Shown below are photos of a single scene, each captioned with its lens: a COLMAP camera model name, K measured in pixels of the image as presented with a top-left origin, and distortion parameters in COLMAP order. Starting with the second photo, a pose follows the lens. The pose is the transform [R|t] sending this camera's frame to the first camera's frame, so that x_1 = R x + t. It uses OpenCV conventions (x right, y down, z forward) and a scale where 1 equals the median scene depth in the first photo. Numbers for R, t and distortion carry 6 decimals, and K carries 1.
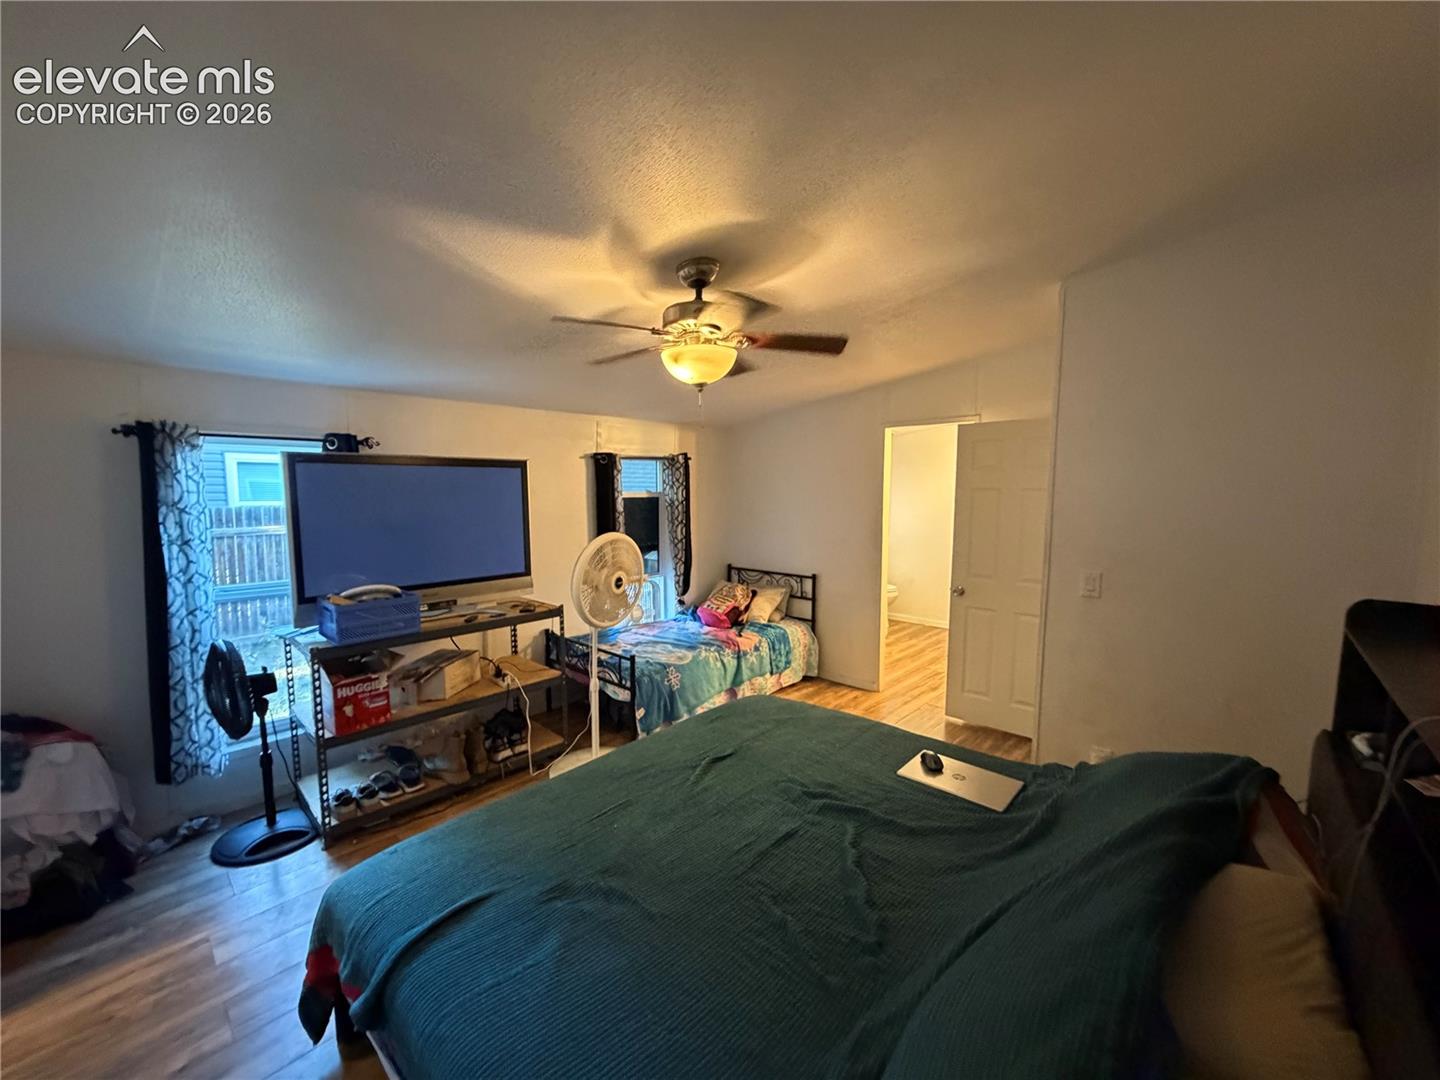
lens RADIAL K [[573.6, 0, 719.2], [0, 573.6, 542.2], [0, 0, 1]] dist [-0.000111, 0.000276]
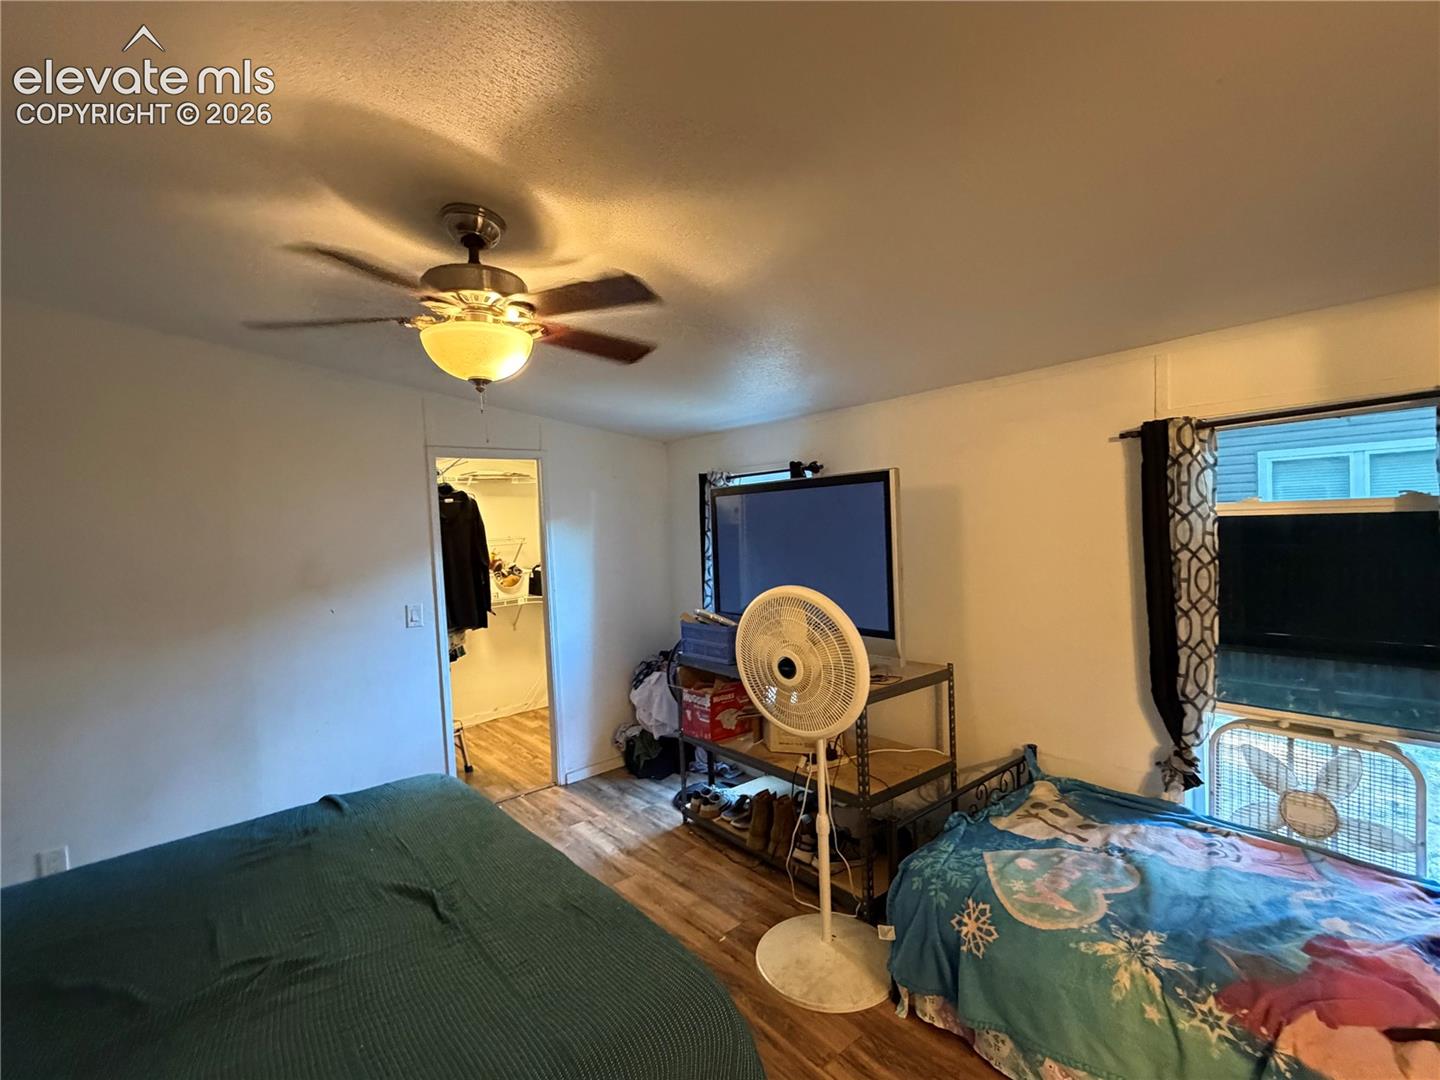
lens RADIAL K [[671.7, 0, 718.5], [0, 671.7, 540.3], [0, 0, 1]] dist [-0.000914, -0.000054]
pose [[-0.130840, 0.038569, -0.990653, 0.417499], [-0.050479, 0.997688, 0.045510, -0.072840], [0.990118, 0.055962, -0.128590, 0.778760]]
